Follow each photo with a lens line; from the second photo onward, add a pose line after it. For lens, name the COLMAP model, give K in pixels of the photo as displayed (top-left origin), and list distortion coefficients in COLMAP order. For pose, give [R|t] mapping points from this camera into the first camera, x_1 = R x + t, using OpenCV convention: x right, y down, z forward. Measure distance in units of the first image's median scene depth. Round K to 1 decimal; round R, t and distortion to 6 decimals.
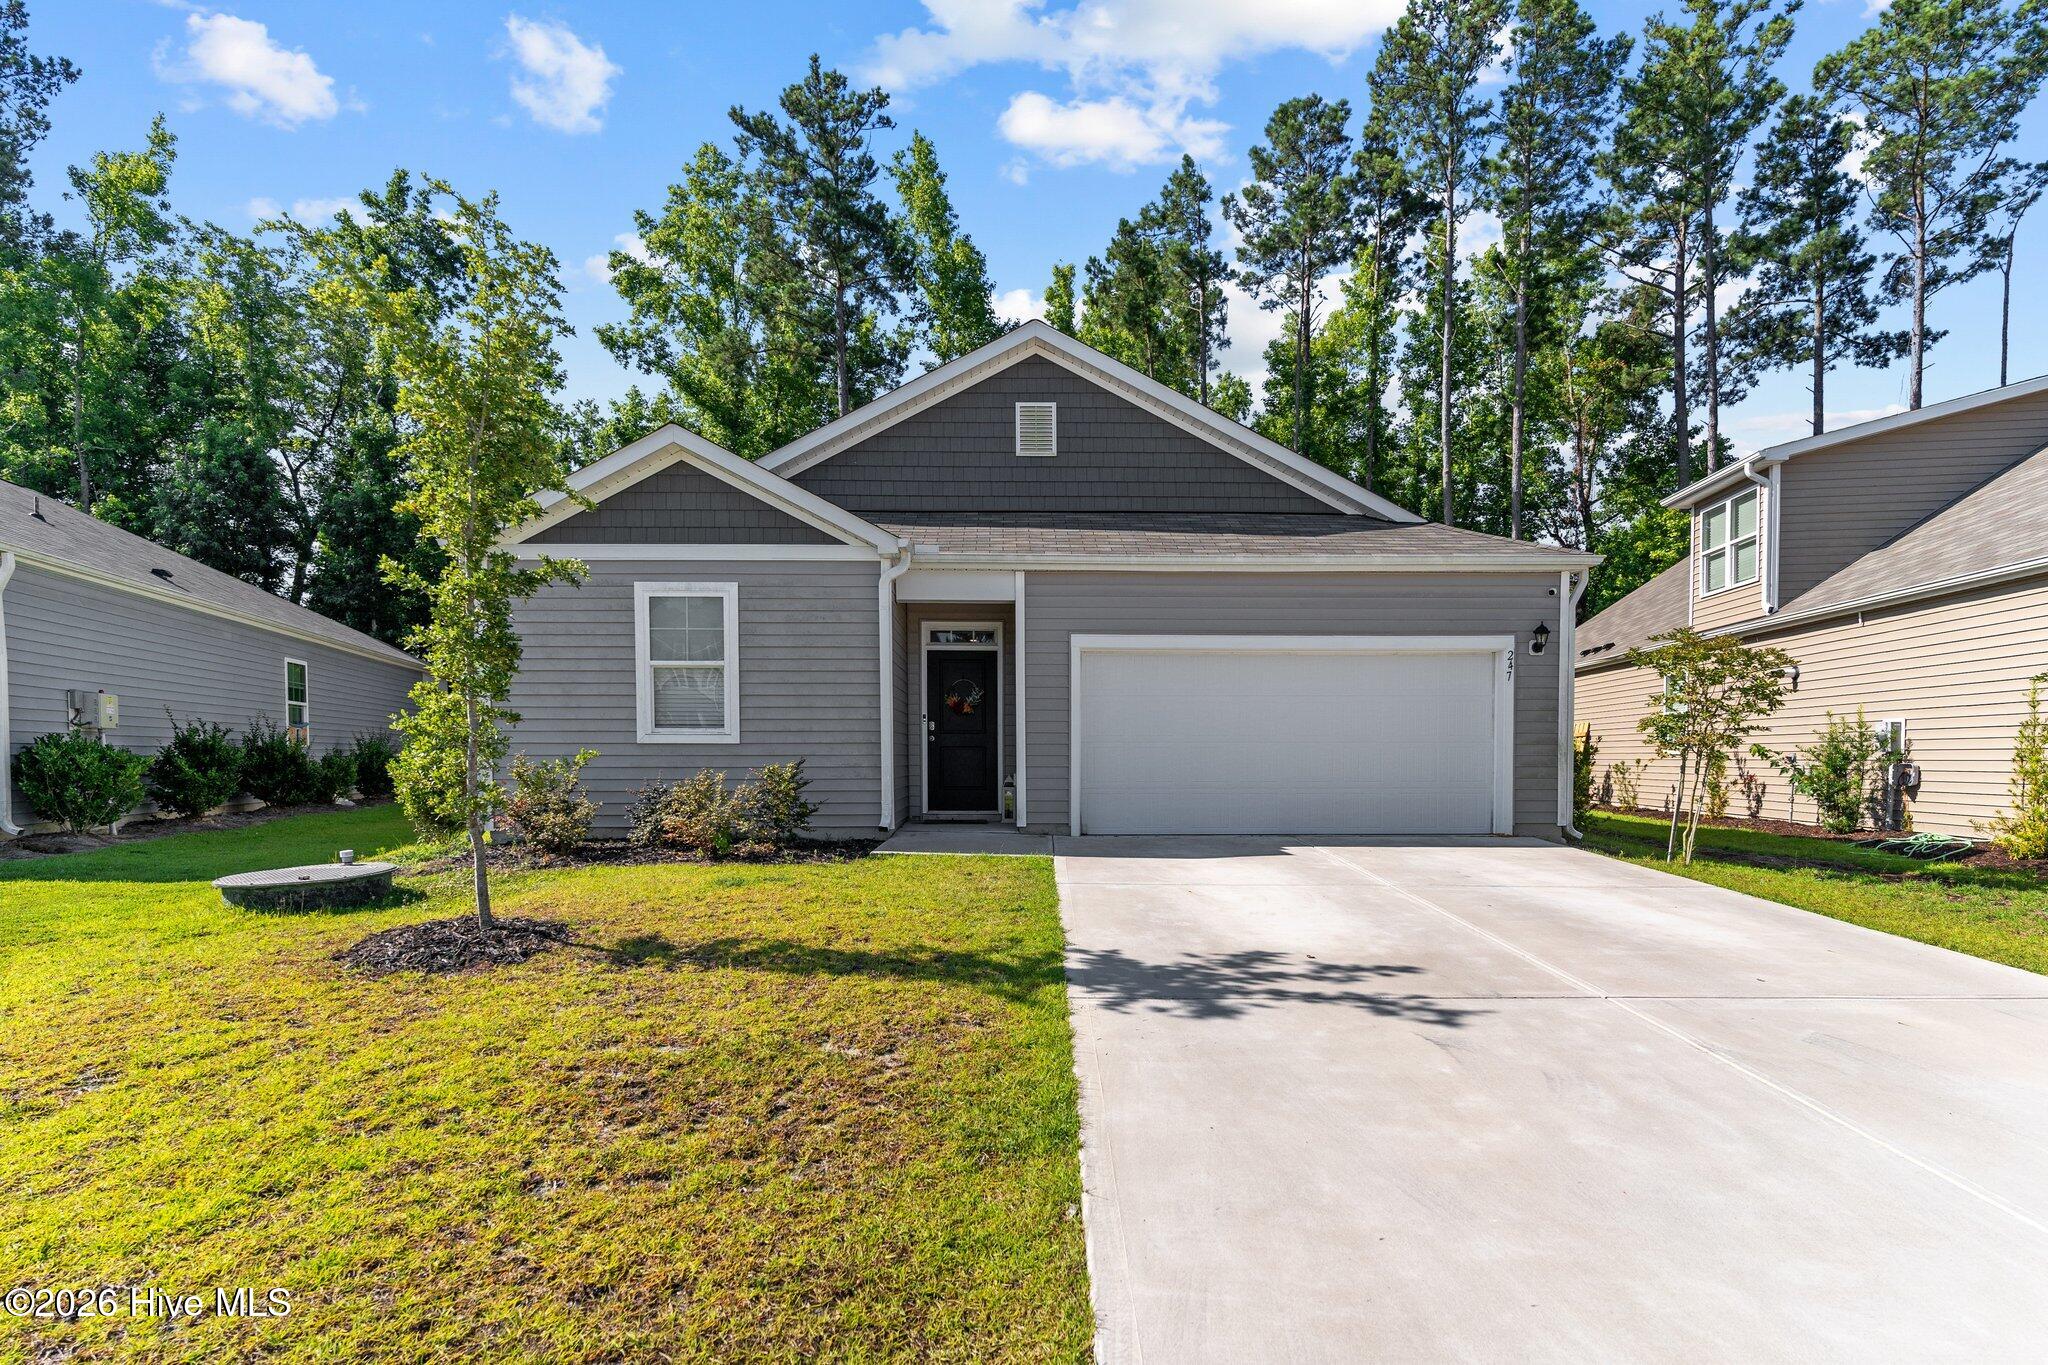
lens RADIAL K [[1028.5, 0, 1029.3], [0, 1028.5, 813.9], [0, 0, 1]] dist [-0.000810, 0.000253]
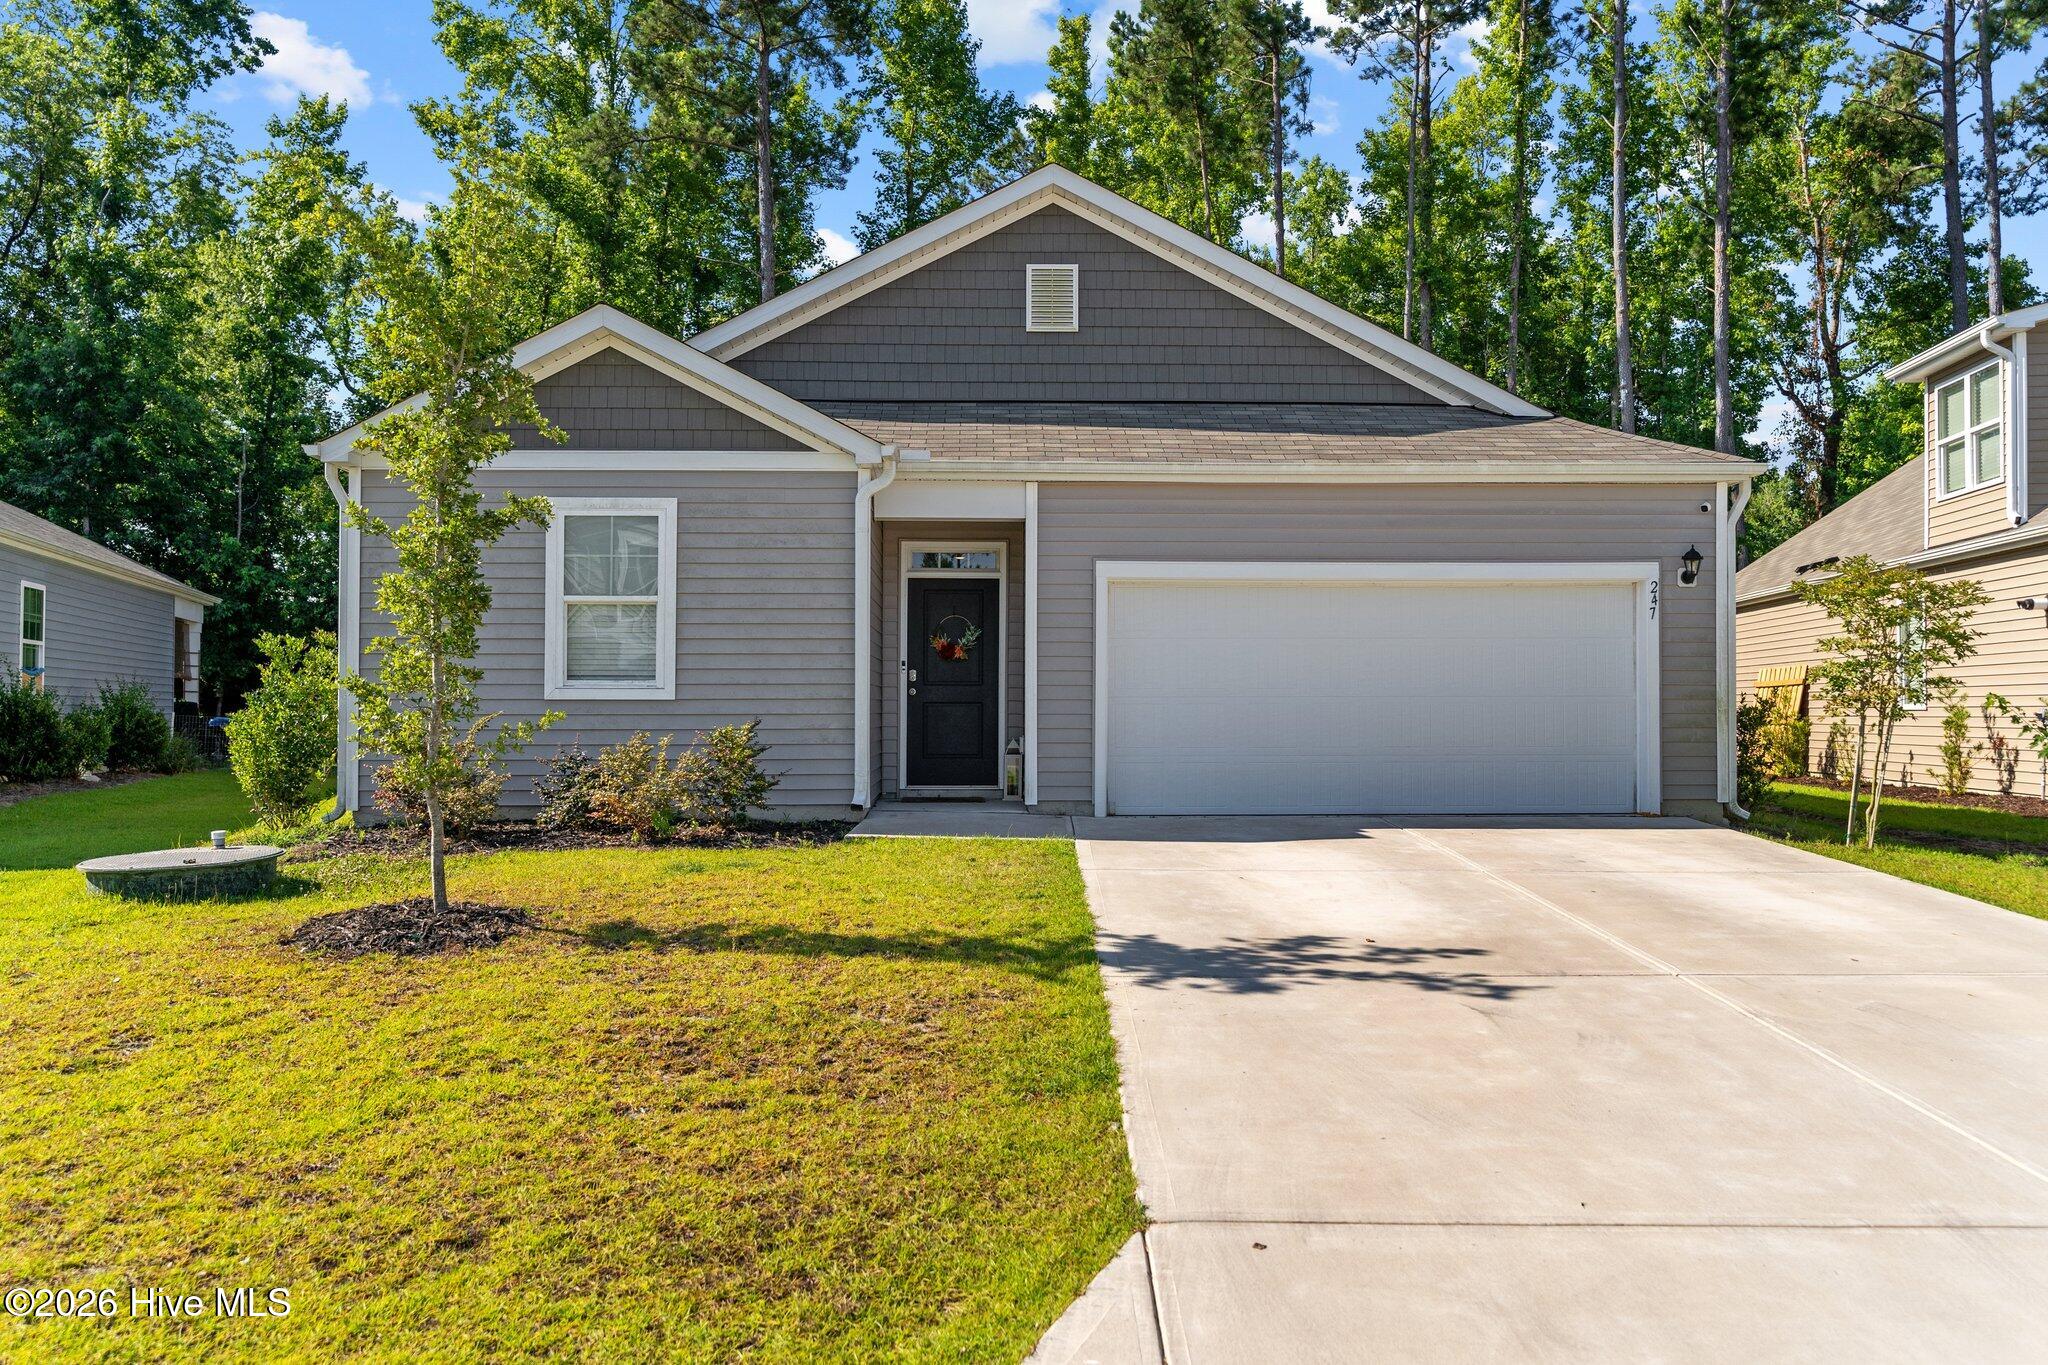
lens RADIAL K [[1556.9, 0, 1030.2], [0, 1556.9, 729.9], [0, 0, 1]] dist [0.012353, -0.004935]
pose [[0.999991, 0.000039, 0.004347, -0.013495], [0.000155, 0.999000, -0.044711, 0.007490], [-0.004344, 0.044712, 0.998990, -0.169390]]
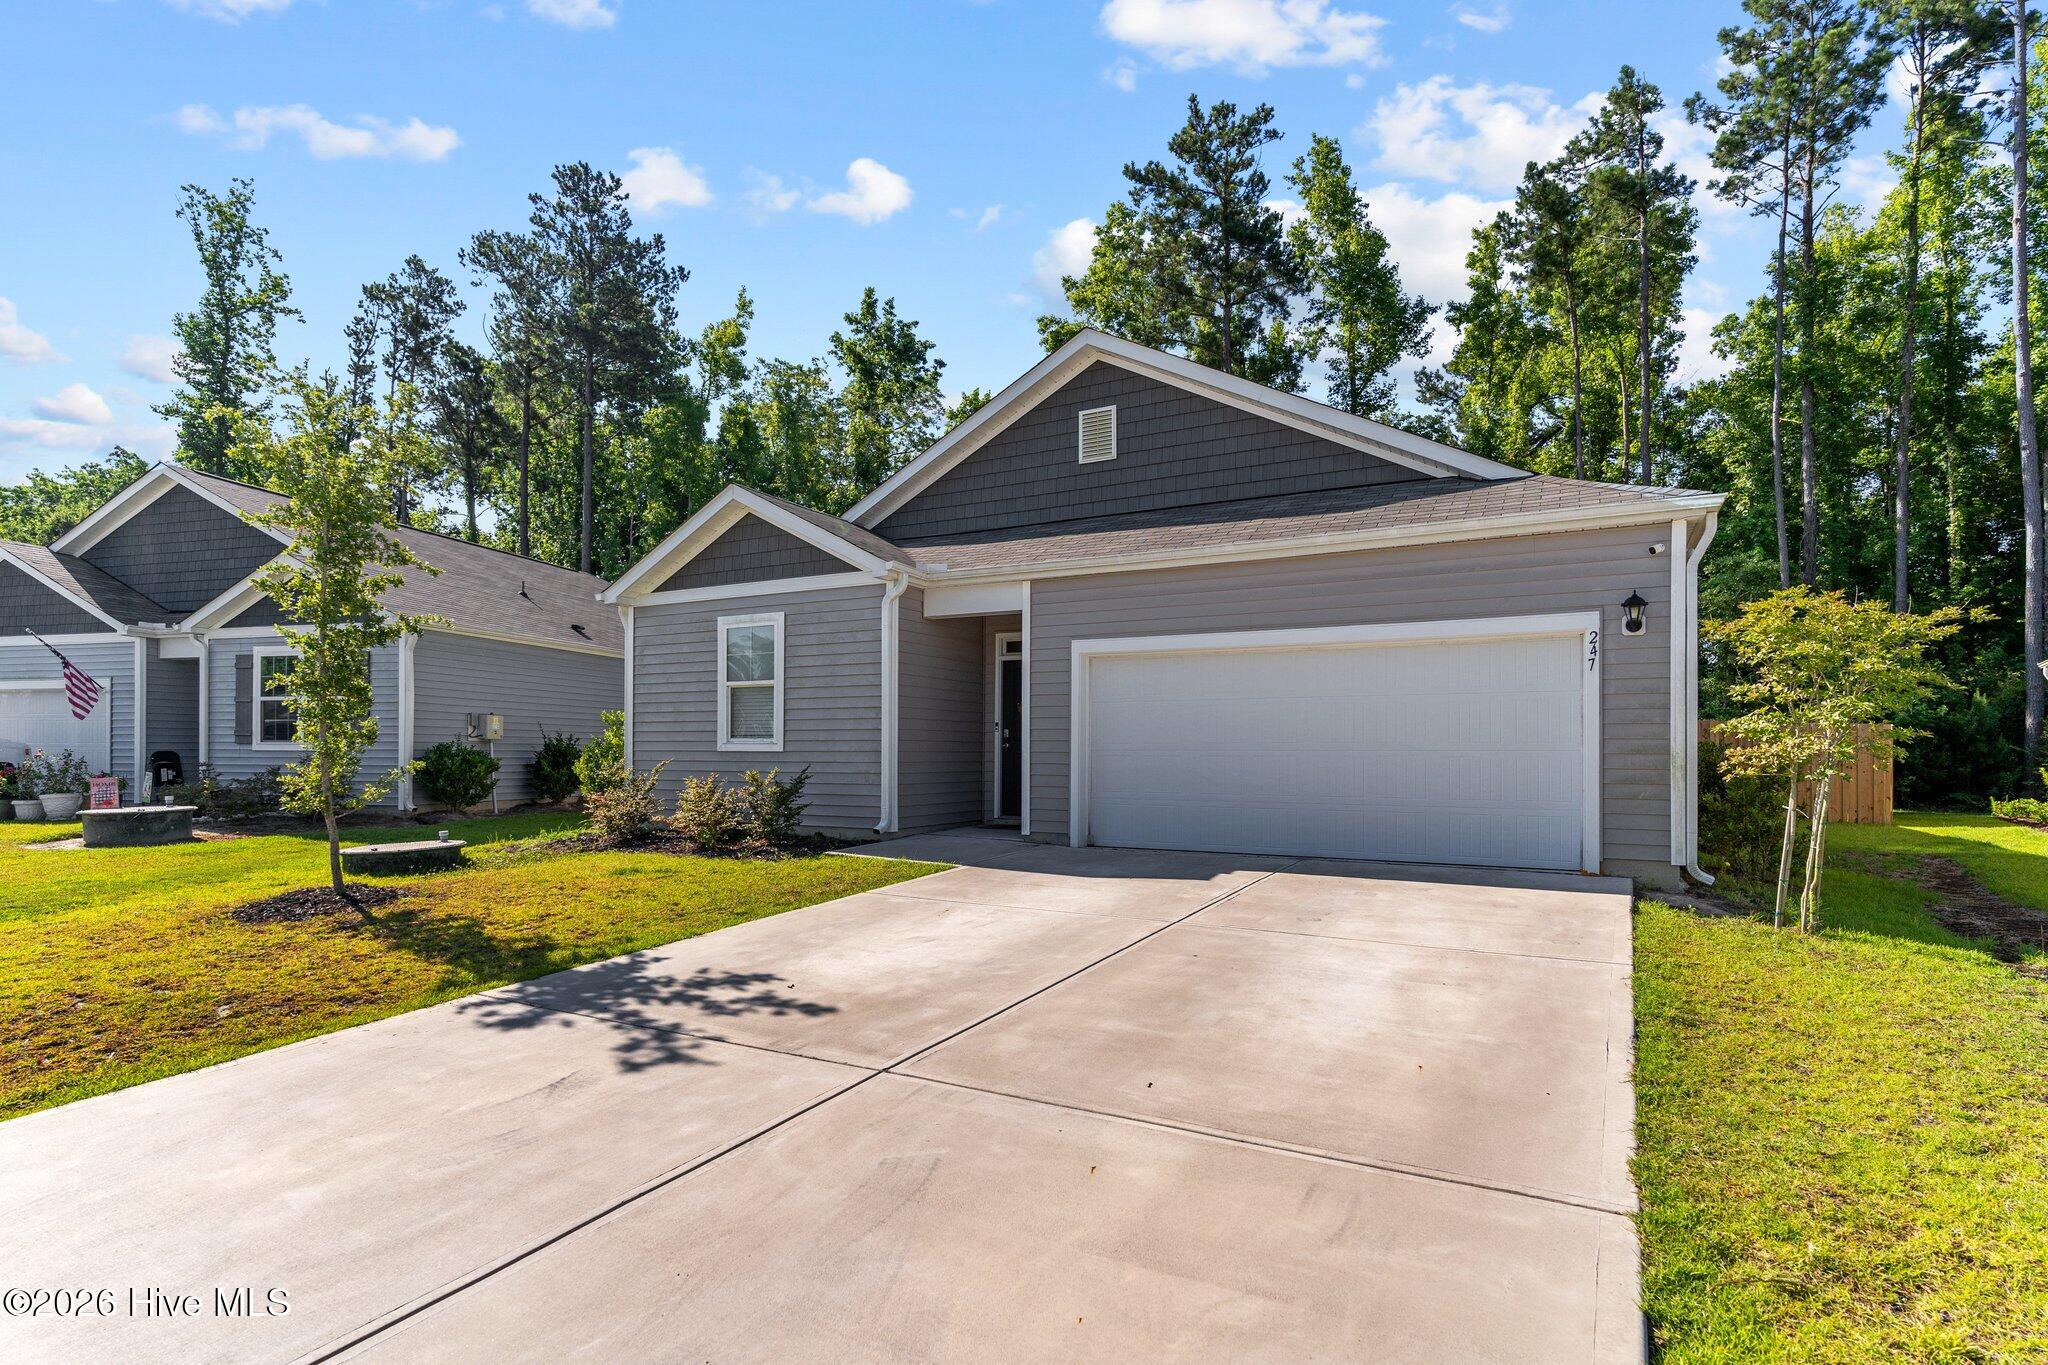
lens RADIAL K [[1000.8, 0, 1020.5], [0, 1000.8, 767.6], [0, 0, 1]] dist [0.006484, 0.000892]
pose [[0.872388, 0.010507, -0.488701, 0.420285], [-0.032282, 0.998825, -0.036152, -0.016042], [0.487747, 0.047315, 0.871702, 0.136866]]
